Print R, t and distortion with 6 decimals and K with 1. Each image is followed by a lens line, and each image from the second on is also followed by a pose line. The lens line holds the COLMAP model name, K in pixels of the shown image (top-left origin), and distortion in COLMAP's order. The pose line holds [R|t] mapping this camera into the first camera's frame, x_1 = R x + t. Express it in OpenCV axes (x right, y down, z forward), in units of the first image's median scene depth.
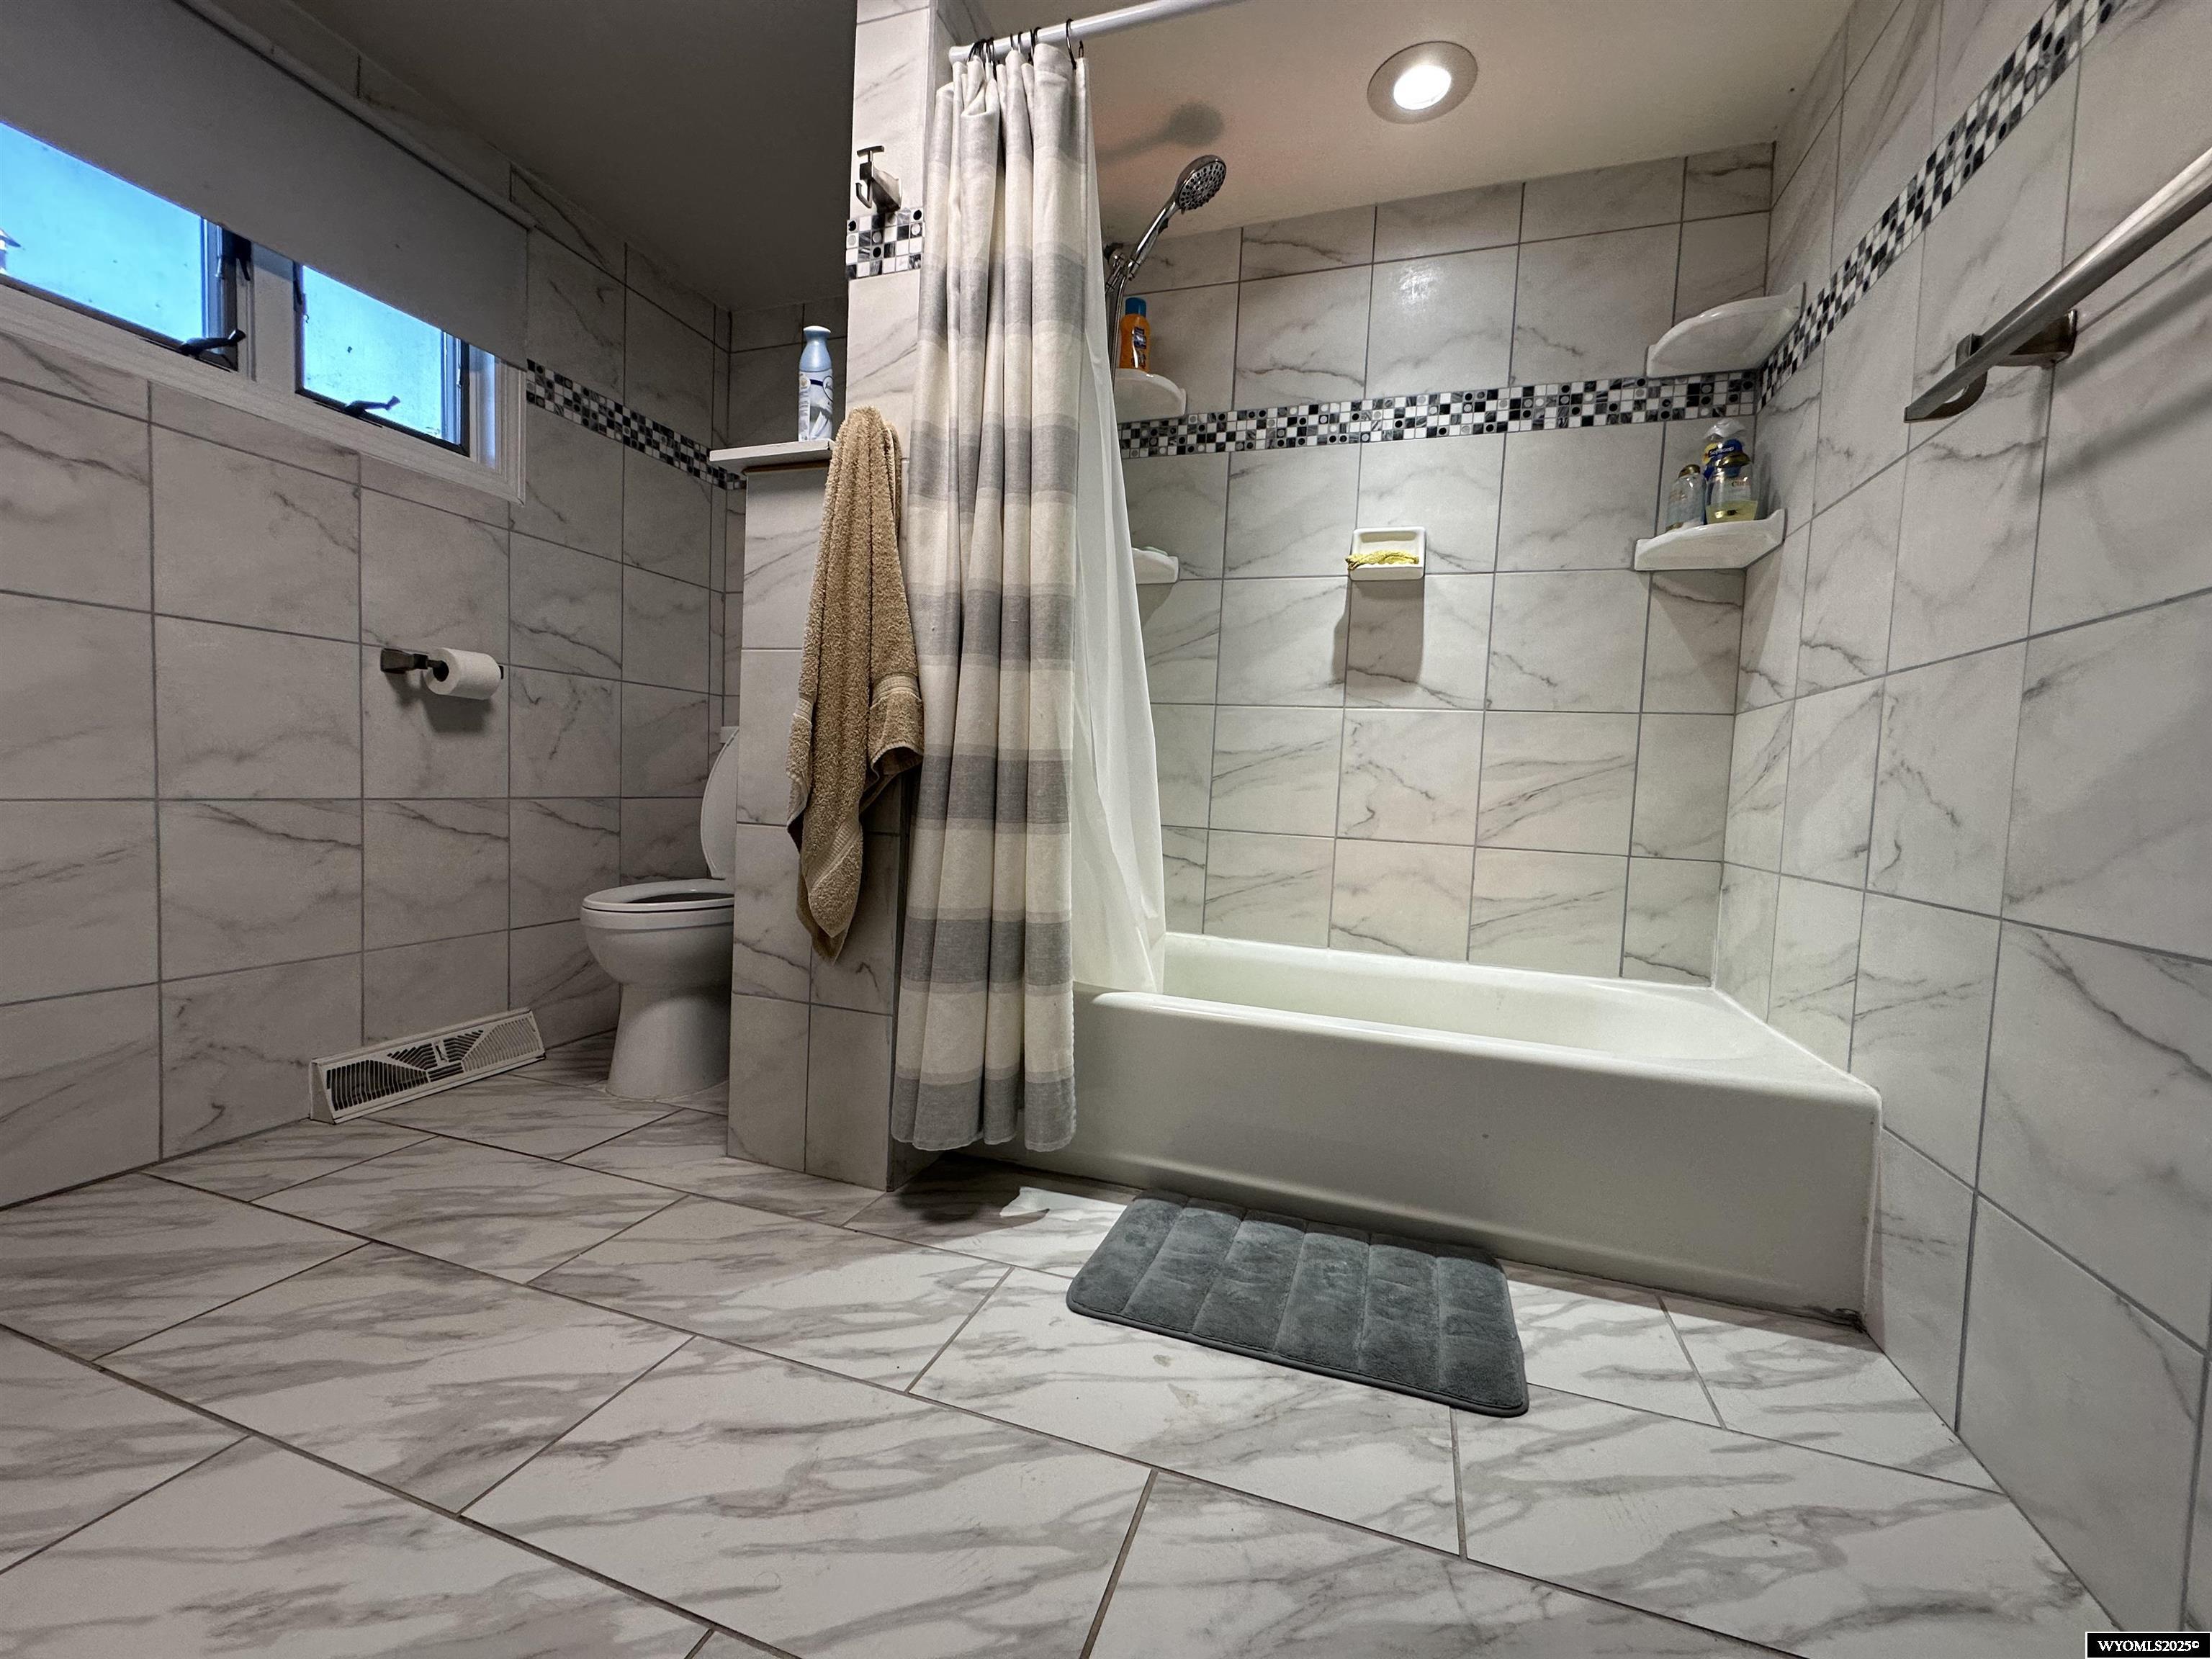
lens RADIAL K [[885.0, 0, 1105.7], [0, 885.0, 832.7], [0, 0, 1]] dist [-0.000597, 0.000540]
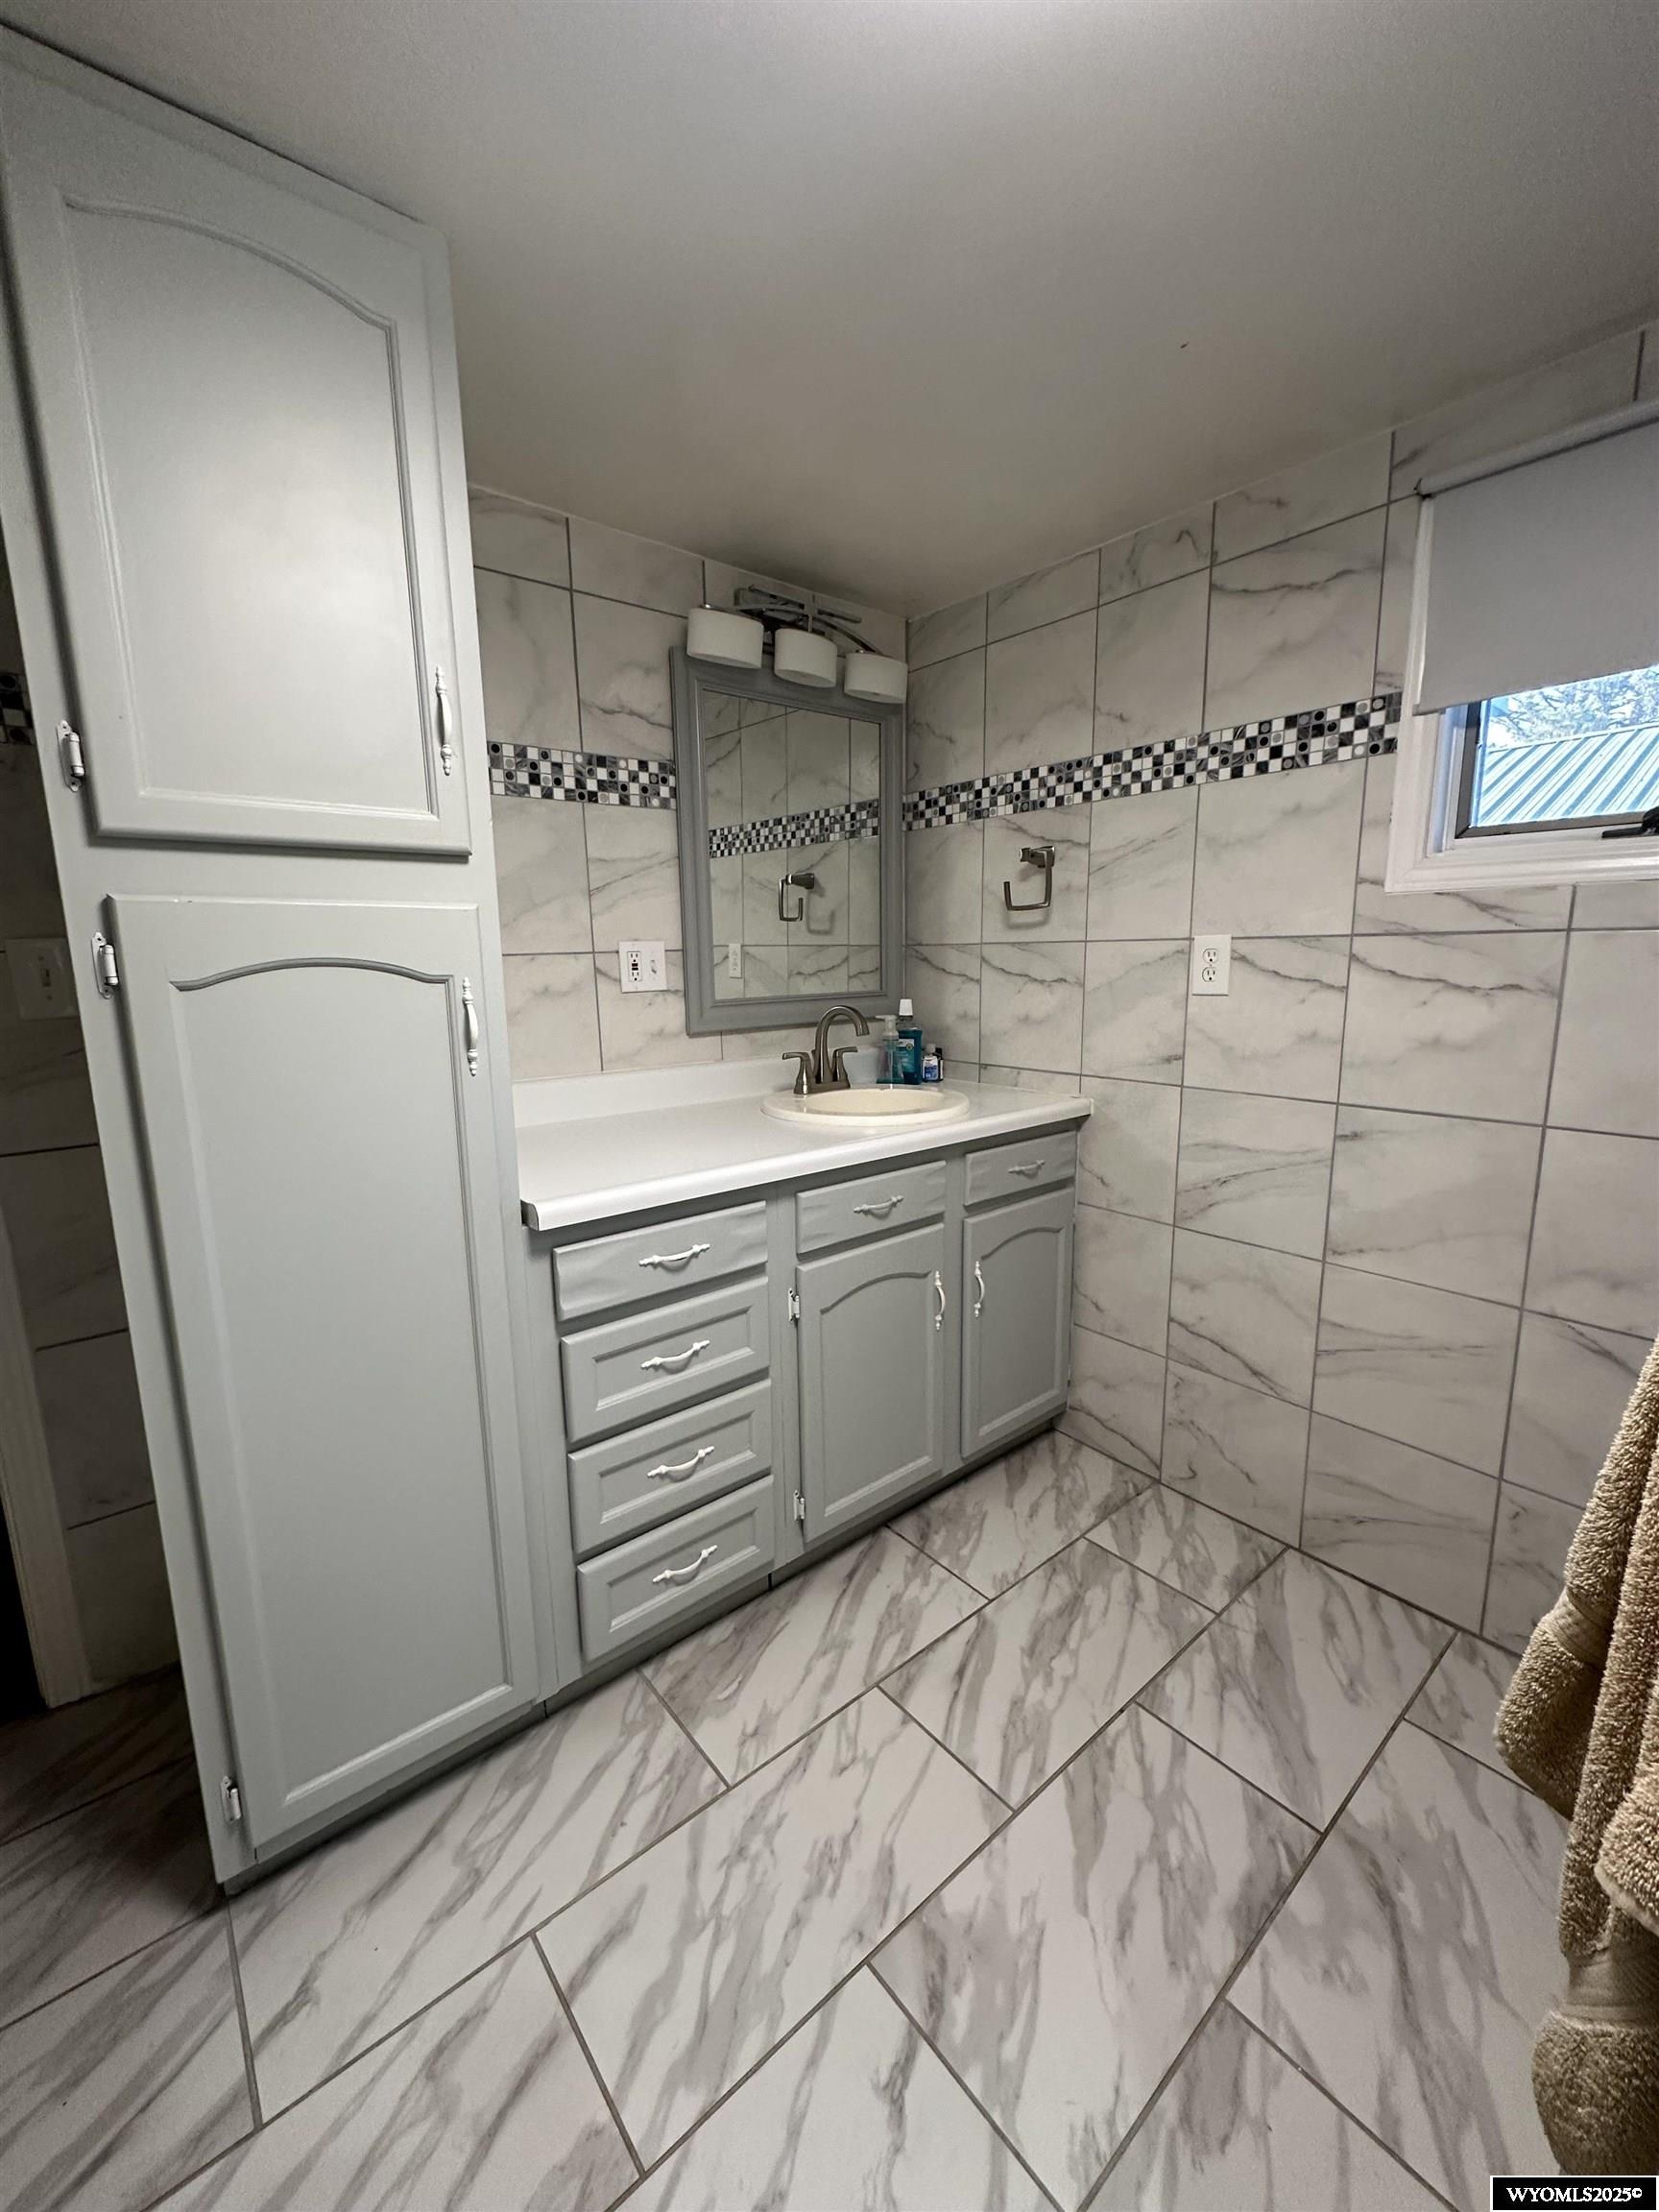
lens RADIAL K [[885.0, 0, 823.2], [0, 885.0, 1102.4], [0, 0, 1]] dist [-0.000597, 0.000540]
pose [[-0.520881, 0.115270, -0.845810, 0.183832], [-0.050678, 0.984917, 0.165438, -0.488667], [0.852123, 0.129037, -0.507183, 1.011096]]
